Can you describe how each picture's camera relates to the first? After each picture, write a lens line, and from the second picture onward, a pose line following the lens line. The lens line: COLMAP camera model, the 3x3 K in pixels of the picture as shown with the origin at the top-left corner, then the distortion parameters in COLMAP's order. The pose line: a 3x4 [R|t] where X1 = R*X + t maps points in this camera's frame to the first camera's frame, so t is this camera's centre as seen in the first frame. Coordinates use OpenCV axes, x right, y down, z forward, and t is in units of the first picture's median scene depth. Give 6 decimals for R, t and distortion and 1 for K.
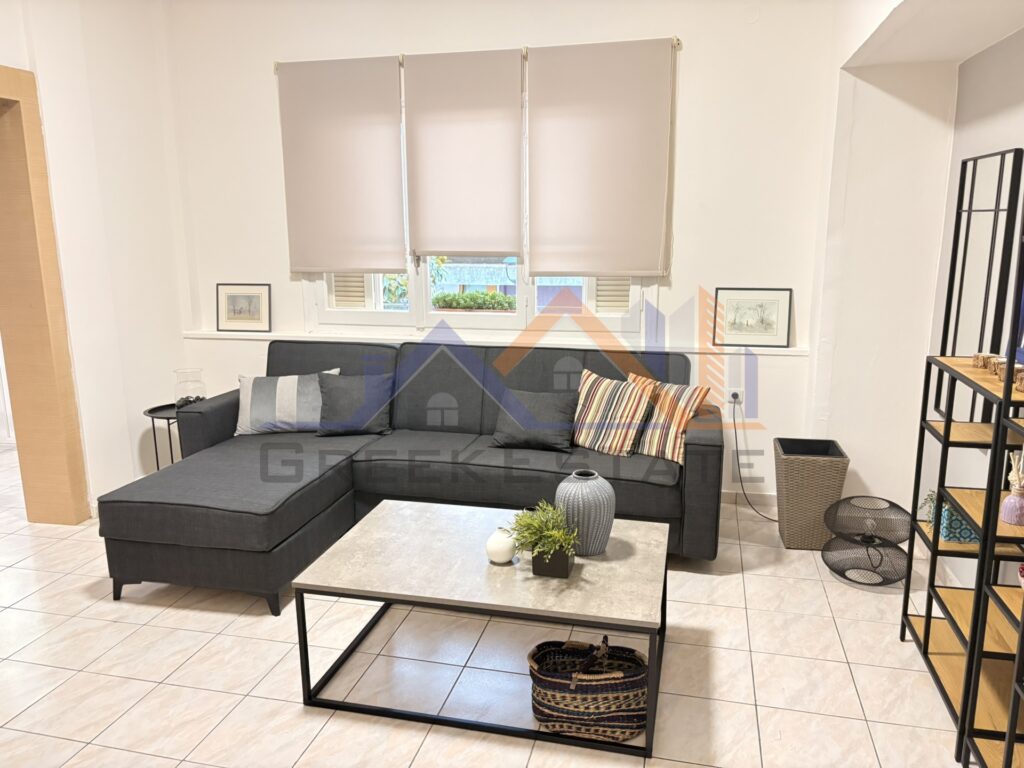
lens RADIAL K [[779.6, 0, 512.0], [0, 779.6, 384.0], [0, 0, 1]] dist [0.087319, -0.091274]
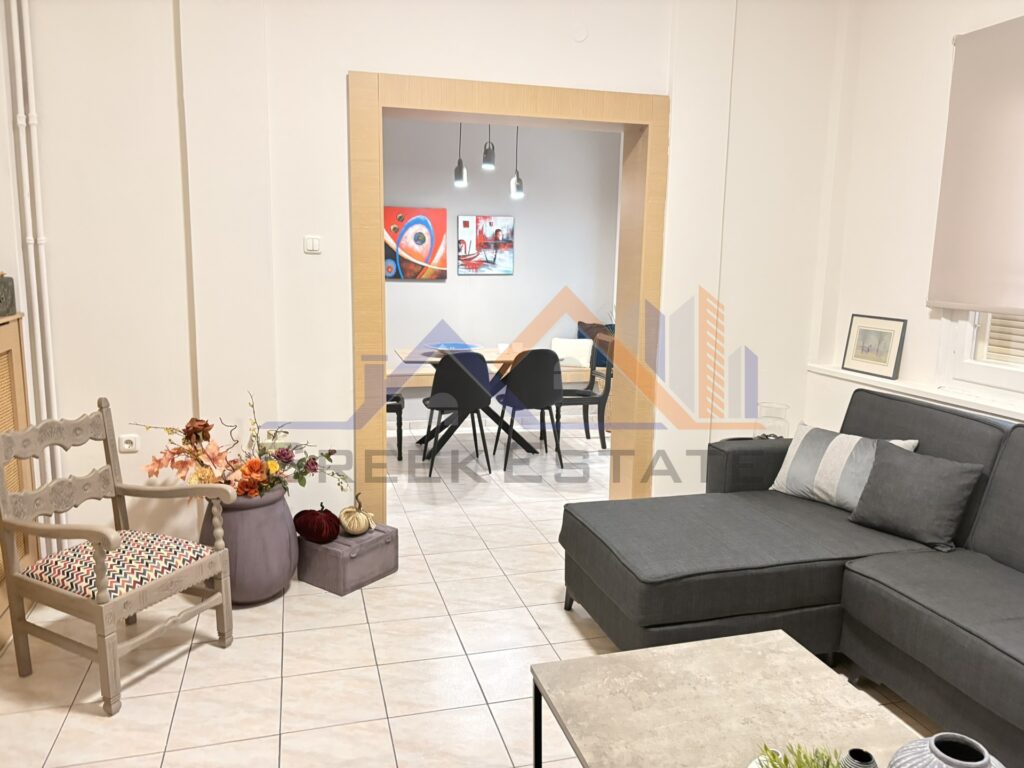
lens RADIAL K [[783.4, 0, 510.4], [0, 783.4, 368.7], [0, 0, 1]] dist [0.019365, 0.001256]
pose [[0.492092, 0.147799, -0.857905, 0.212460], [-0.198765, 0.978527, 0.054568, -0.051068], [0.847548, 0.143670, 0.510903, 0.314875]]
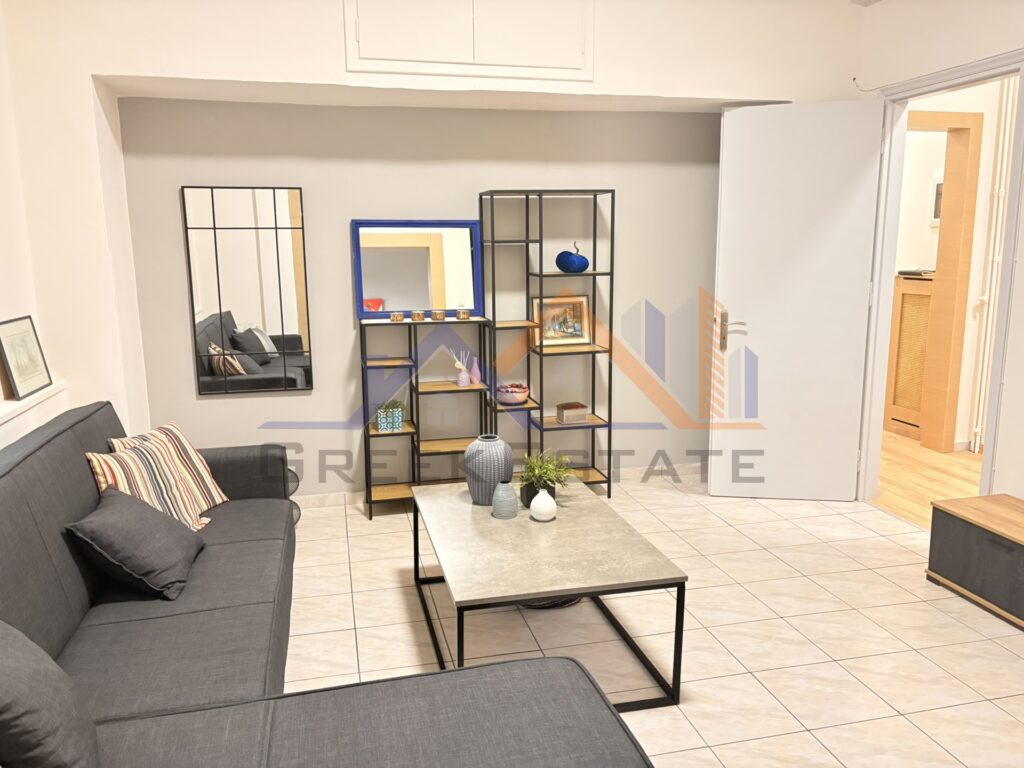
lens RADIAL K [[779.6, 0, 512.0], [0, 779.6, 384.0], [0, 0, 1]] dist [0.087319, -0.091274]
pose [[-0.464259, -0.158903, 0.871328, -0.593054], [0.191906, 0.942357, 0.274107, -0.172298], [-0.864659, 0.294470, -0.407004, 0.905673]]
